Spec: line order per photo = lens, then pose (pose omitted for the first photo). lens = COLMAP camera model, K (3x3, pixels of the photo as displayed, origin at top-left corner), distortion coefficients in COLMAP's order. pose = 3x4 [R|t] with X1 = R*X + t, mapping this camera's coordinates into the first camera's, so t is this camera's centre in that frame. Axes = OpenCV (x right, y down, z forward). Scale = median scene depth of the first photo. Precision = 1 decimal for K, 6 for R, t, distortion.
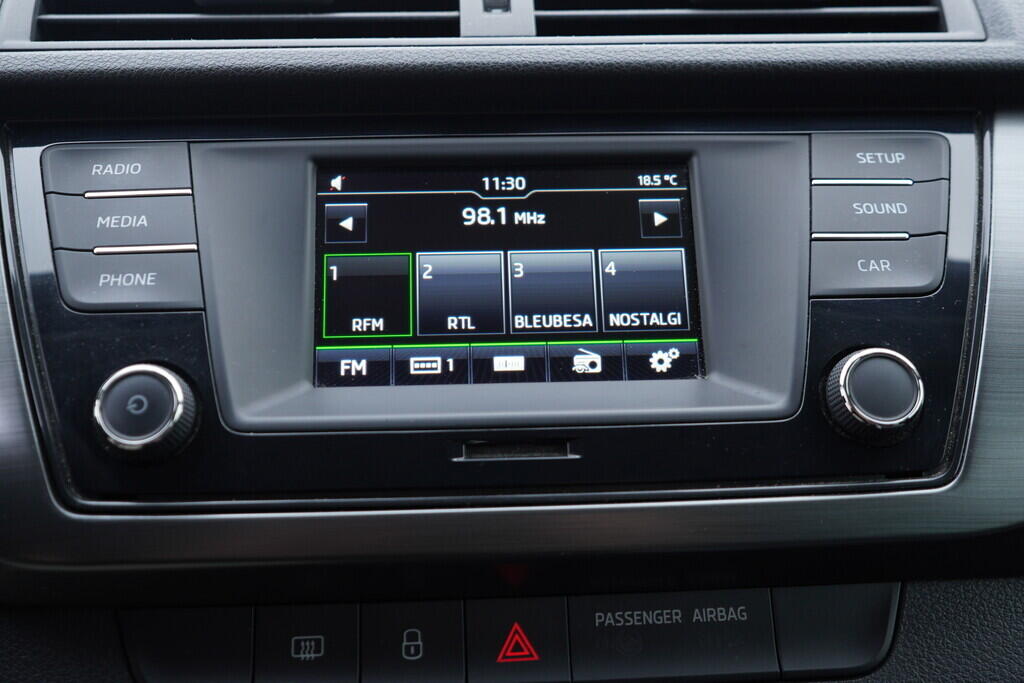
lens RADIAL K [[1057.3, 0, 513.4], [0, 1057.3, 342.1], [0, 0, 1]] dist [0.001272, 0.000000]
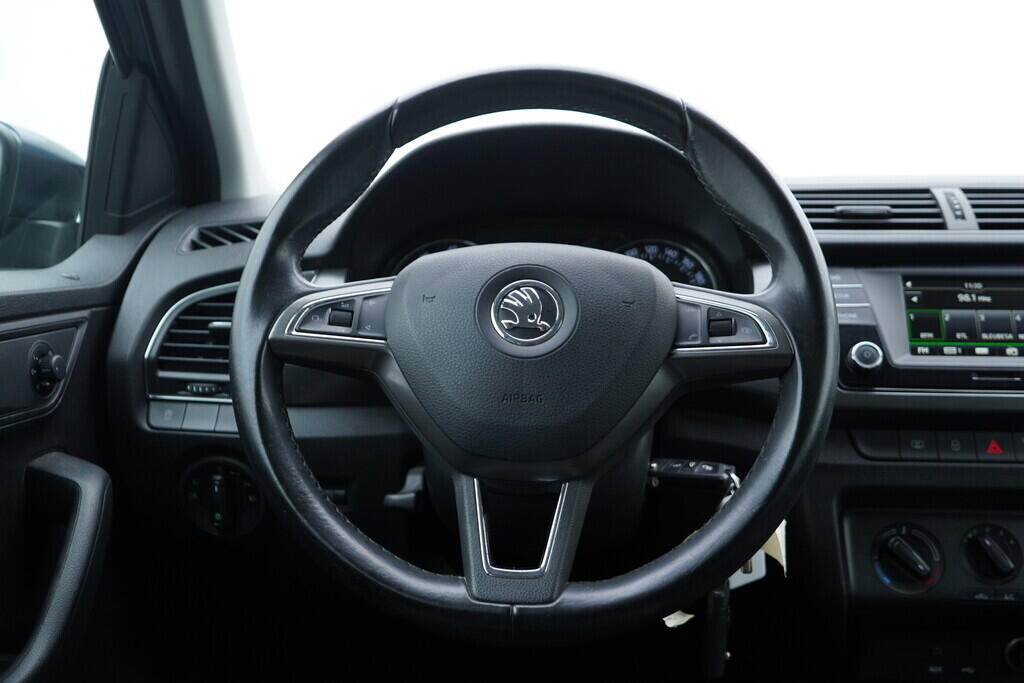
lens RADIAL K [[1057.3, 0, 514.9], [0, 1057.3, 347.6], [0, 0, 1]] dist [0.001272, 0.000000]
pose [[0.992068, 0.026813, -0.122807, -0.853106], [-0.040597, 0.992974, -0.111154, 0.359900], [0.118964, 0.115258, 0.986186, -1.805535]]
